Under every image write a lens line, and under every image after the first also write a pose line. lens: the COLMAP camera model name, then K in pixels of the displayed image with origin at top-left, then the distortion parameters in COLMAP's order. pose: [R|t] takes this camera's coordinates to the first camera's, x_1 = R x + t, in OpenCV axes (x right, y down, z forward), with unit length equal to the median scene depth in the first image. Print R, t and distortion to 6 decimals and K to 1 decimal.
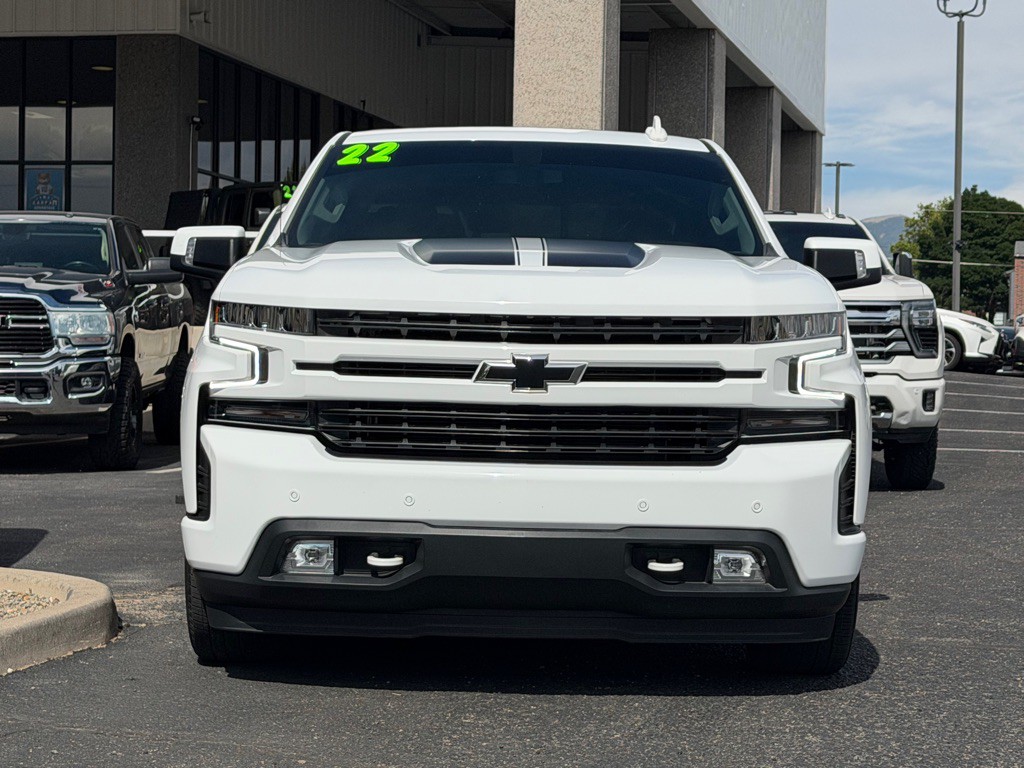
lens RADIAL K [[2261.3, 0, 521.4], [0, 2261.3, 385.7], [0, 0, 1]] dist [0.146184, 0.020430]
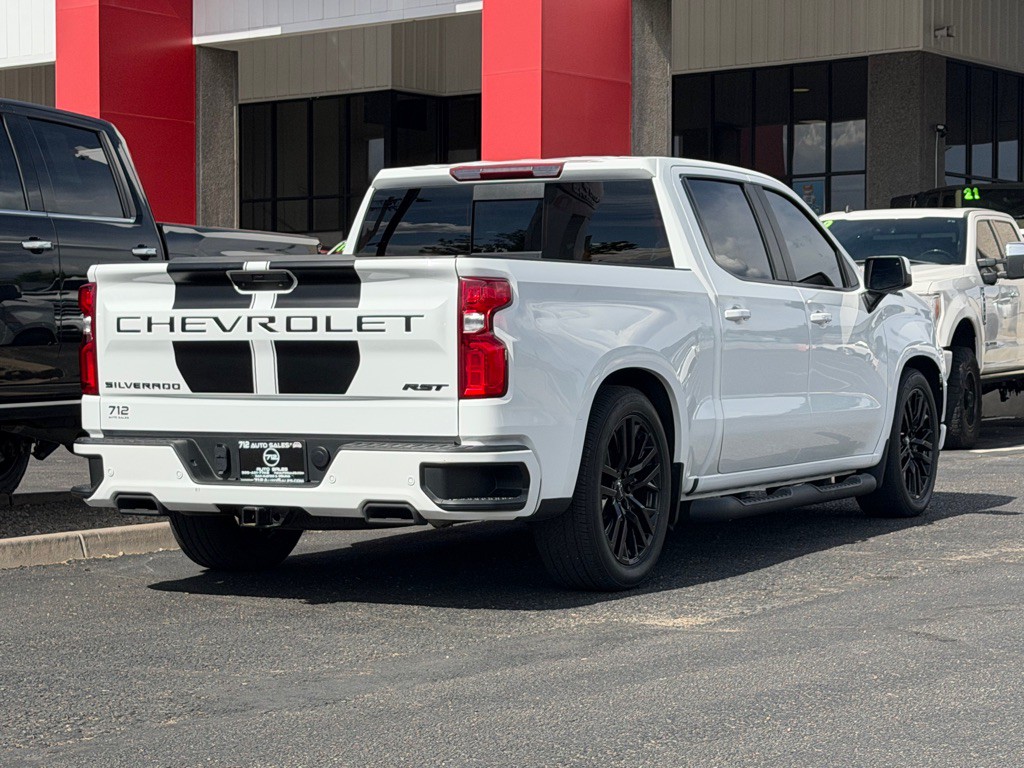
lens RADIAL K [[2261.3, 0, 521.4], [0, 2261.3, 385.7], [0, 0, 1]] dist [0.146184, 0.020430]
pose [[0.905074, -0.011789, -0.425091, 0.259337], [0.013120, 0.999914, 0.000203, 0.005396], [0.425052, -0.005761, 0.905151, -0.123372]]
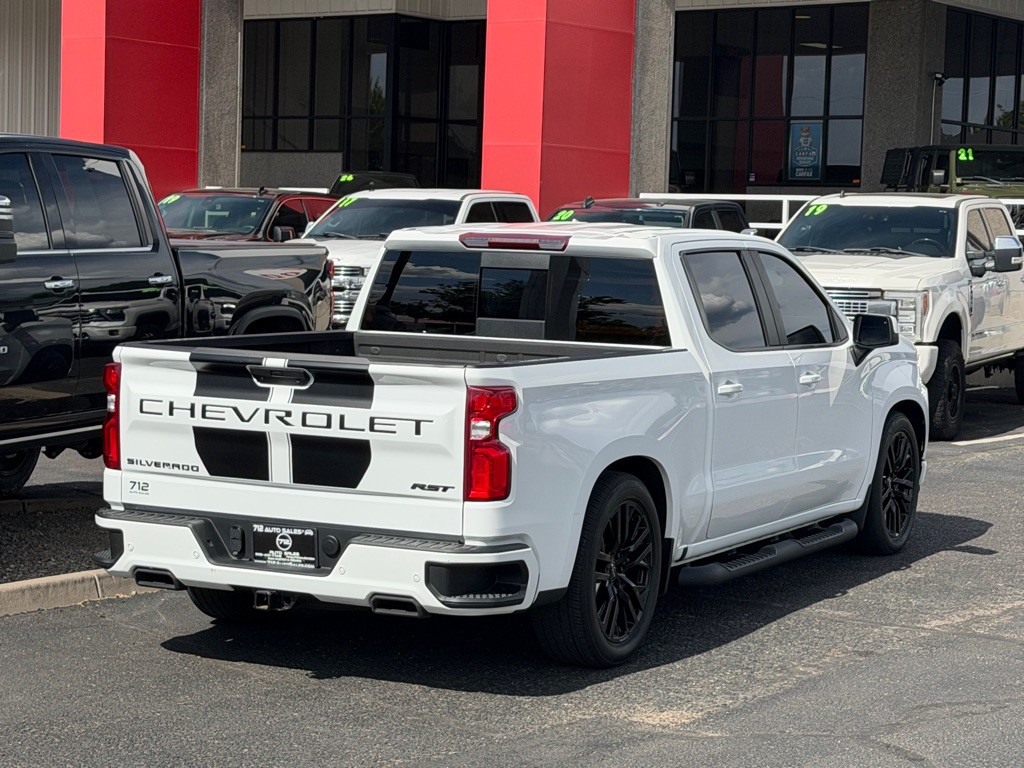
lens RADIAL K [[2258.8, 0, 532.3], [0, 2258.8, 365.0], [0, 0, 1]] dist [0.138786, 0.121990]
pose [[0.908483, 0.034773, -0.416473, 0.267014], [-0.018228, 0.998881, 0.043638, -0.043385], [0.417525, -0.032053, 0.908100, -0.146875]]
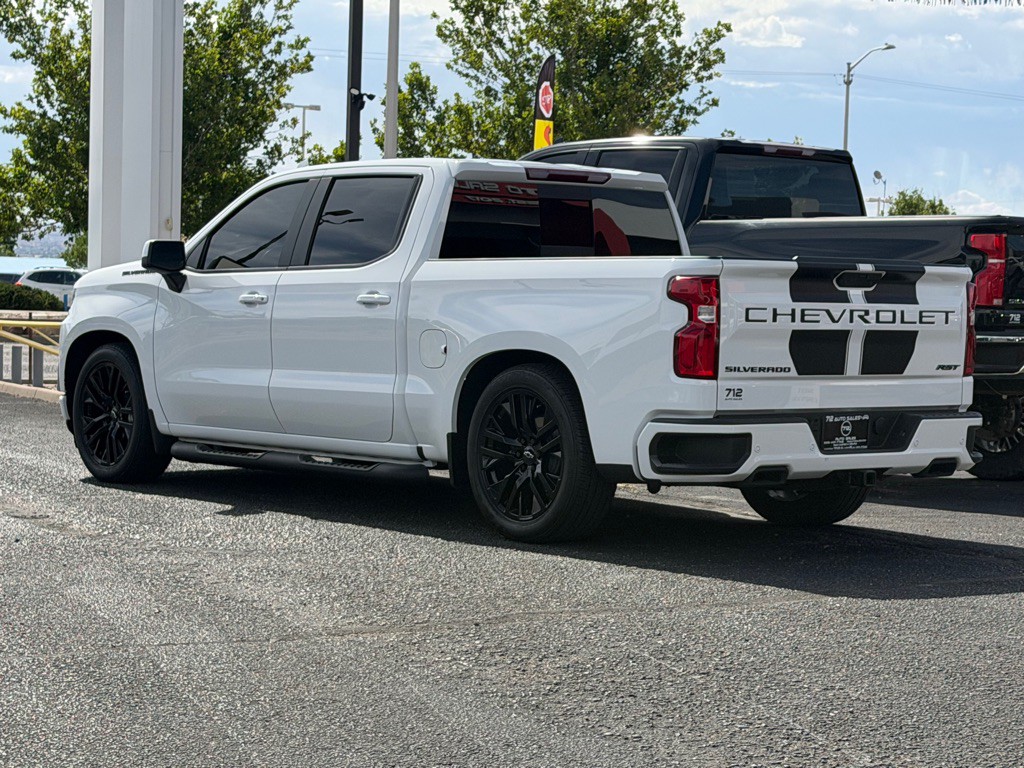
lens RADIAL K [[2316.7, 0, 513.0], [0, 2316.7, 382.1], [0, 0, 1]] dist [0.099291, 0.992042]
pose [[0.747621, -0.027693, 0.663549, -0.453132], [0.007455, 0.999417, 0.033311, -0.012031], [-0.664084, -0.019957, 0.747391, -0.090849]]
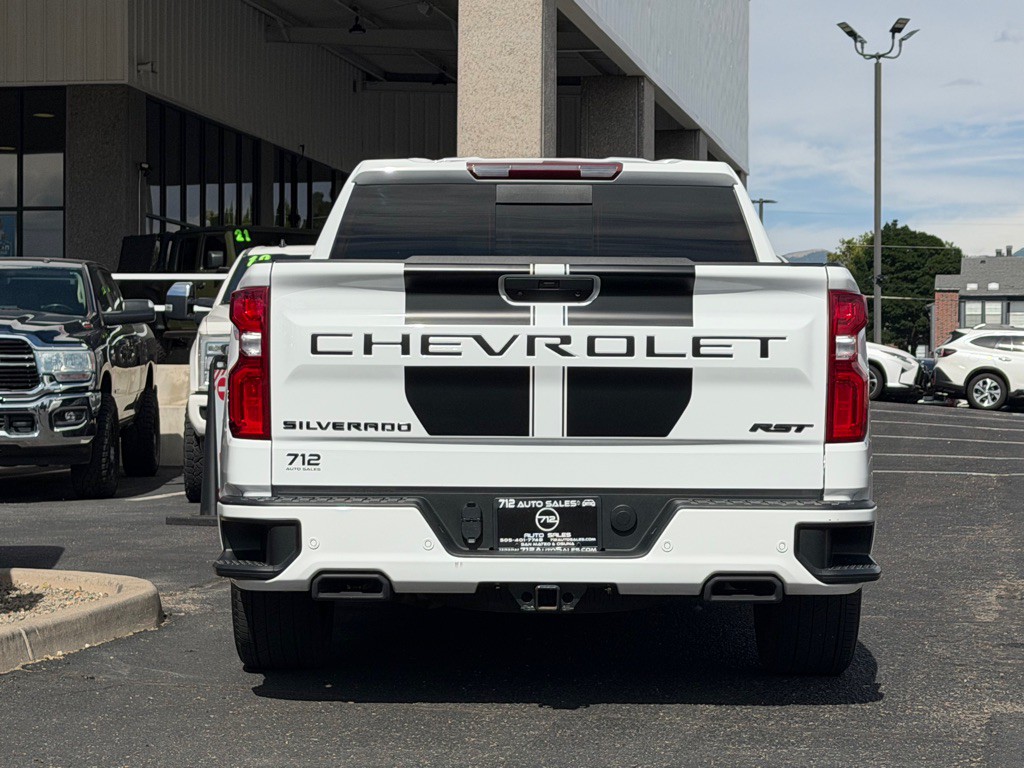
lens RADIAL K [[2272.2, 0, 511.3], [0, 2272.2, 384.5], [0, 0, 1]] dist [0.109412, 0.563248]
pose [[0.999525, -0.011582, 0.028562, -0.013346], [0.012075, 0.999780, -0.017158, 0.004272], [-0.028357, 0.017495, 0.999445, -0.080251]]
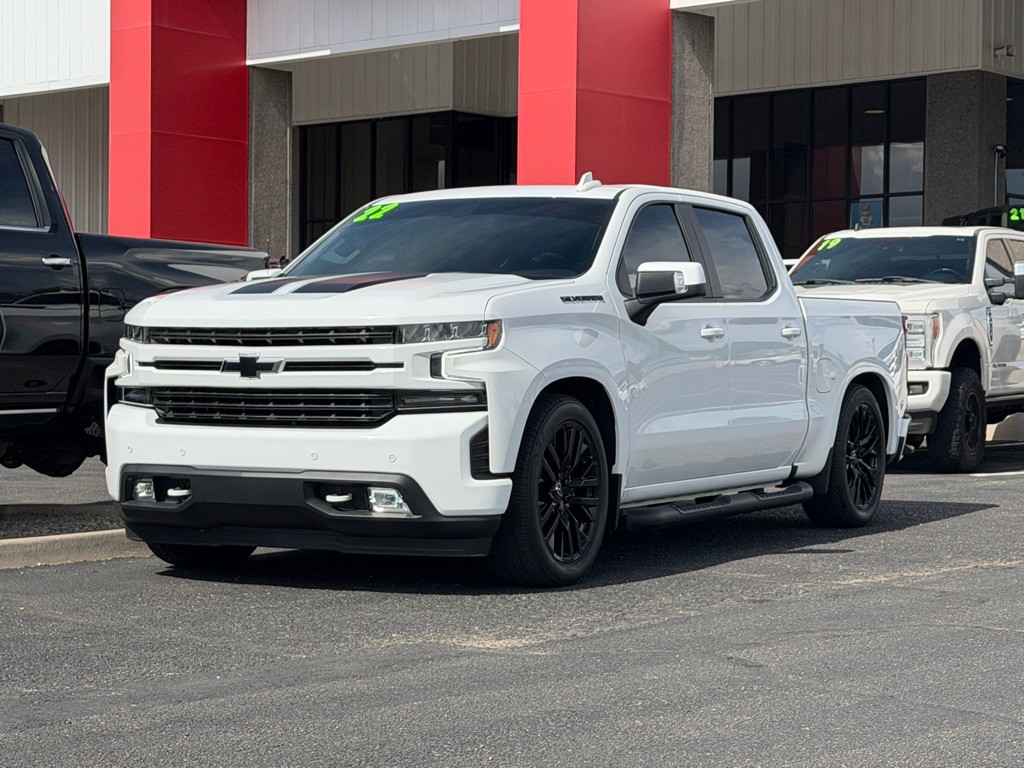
lens RADIAL K [[2251.0, 0, 512.7], [0, 2251.0, 380.9], [0, 0, 1]] dist [0.112616, 0.395584]
pose [[0.880395, -0.010688, -0.474121, 0.303331], [0.005136, 0.999902, -0.013004, 0.008523], [0.474214, 0.009013, 0.880363, -0.077796]]
